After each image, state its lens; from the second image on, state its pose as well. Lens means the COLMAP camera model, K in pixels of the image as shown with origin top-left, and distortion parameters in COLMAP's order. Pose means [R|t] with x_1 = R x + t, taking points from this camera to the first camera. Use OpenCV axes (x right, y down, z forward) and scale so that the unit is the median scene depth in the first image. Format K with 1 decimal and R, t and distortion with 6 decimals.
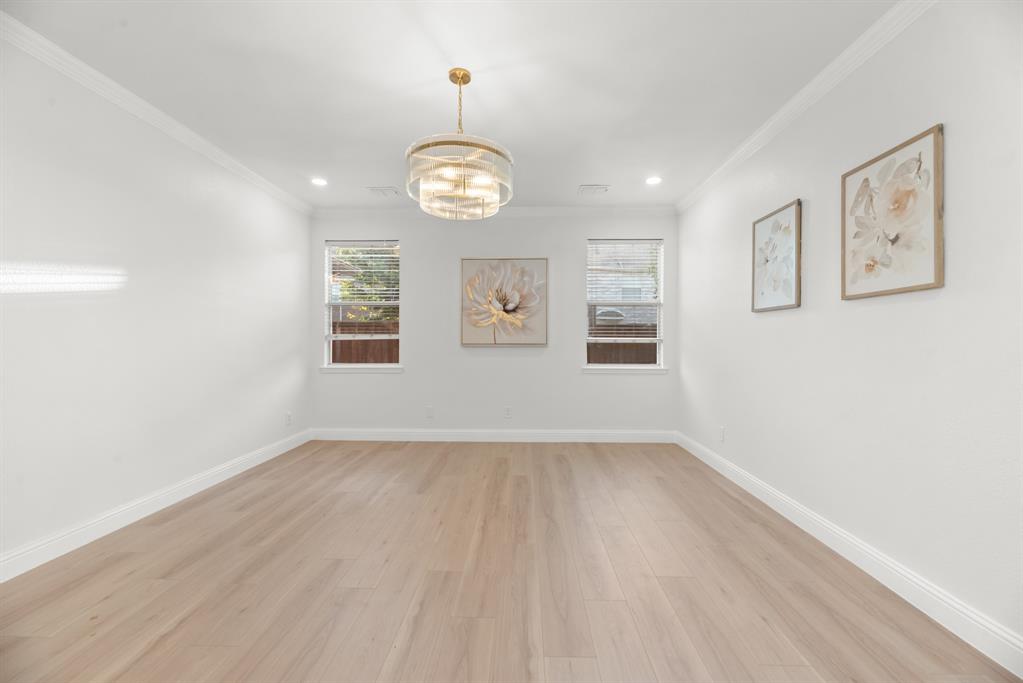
lens RADIAL K [[416.0, 0, 513.3], [0, 416.0, 338.2], [0, 0, 1]] dist [-0.002784, 0.000252]
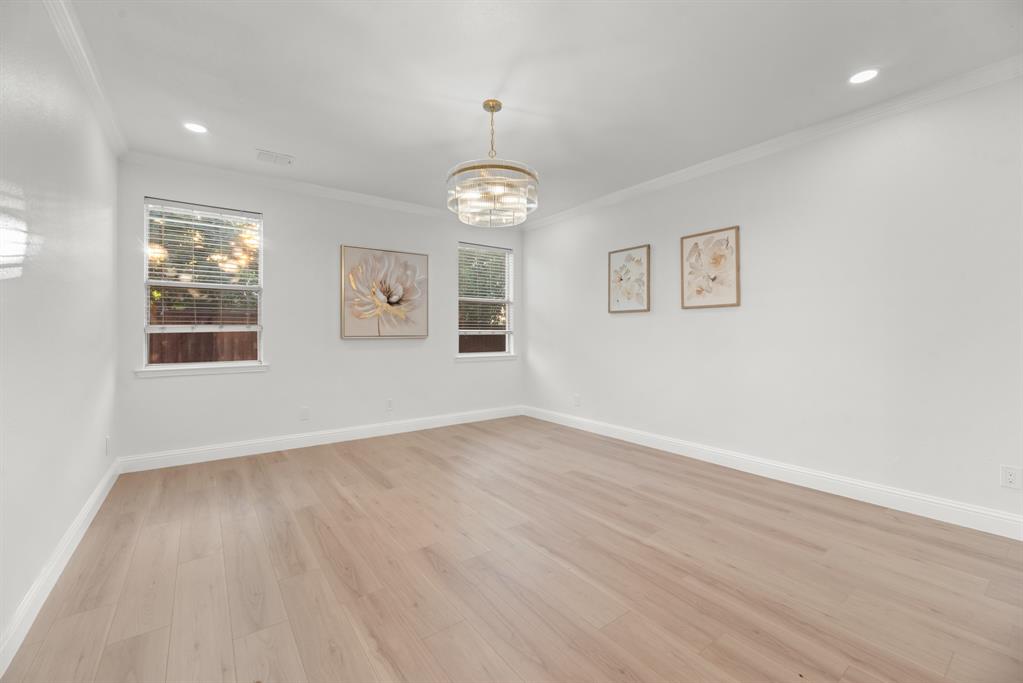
lens RADIAL K [[423.5, 0, 512.3], [0, 423.5, 325.6], [0, 0, 1]] dist [-0.000052, 0.000091]
pose [[0.786881, 0.007222, 0.617063, -0.414235], [-0.001090, 0.999946, -0.010313, -0.001237], [-0.617104, 0.007443, 0.786846, 0.019423]]
